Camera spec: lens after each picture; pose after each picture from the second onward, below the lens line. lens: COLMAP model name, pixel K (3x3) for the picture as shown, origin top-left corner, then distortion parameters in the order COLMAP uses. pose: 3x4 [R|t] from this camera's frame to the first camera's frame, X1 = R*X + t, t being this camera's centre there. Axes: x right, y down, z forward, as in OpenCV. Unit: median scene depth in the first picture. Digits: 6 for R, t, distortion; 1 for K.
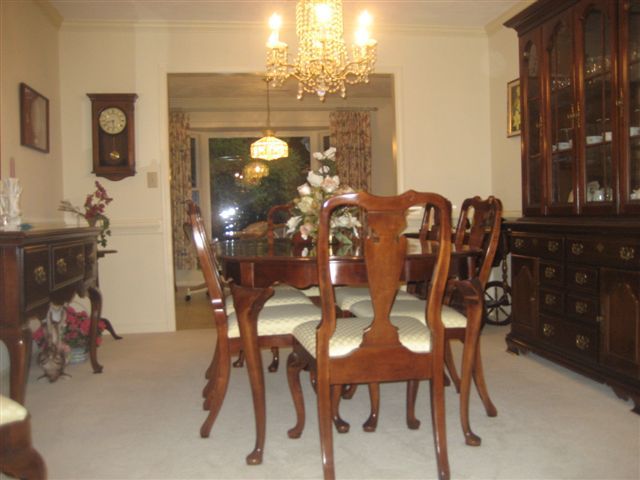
lens RADIAL K [[663.0, 0, 338.2], [0, 663.0, 241.3], [0, 0, 1]] dist [-0.140427, 0.162050]
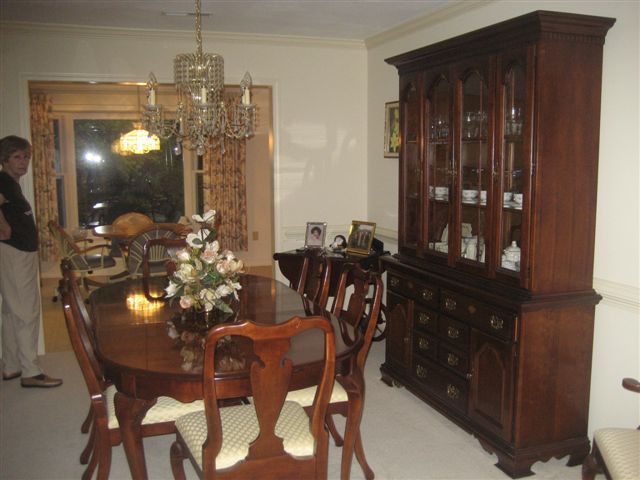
lens RADIAL K [[663.0, 0, 338.2], [0, 663.0, 241.3], [0, 0, 1]] dist [-0.140427, 0.162050]
pose [[0.981252, -0.005697, 0.192642, -0.012757], [-0.011787, 0.995918, 0.089493, -0.177445], [-0.192366, -0.090086, 0.977180, 0.011557]]
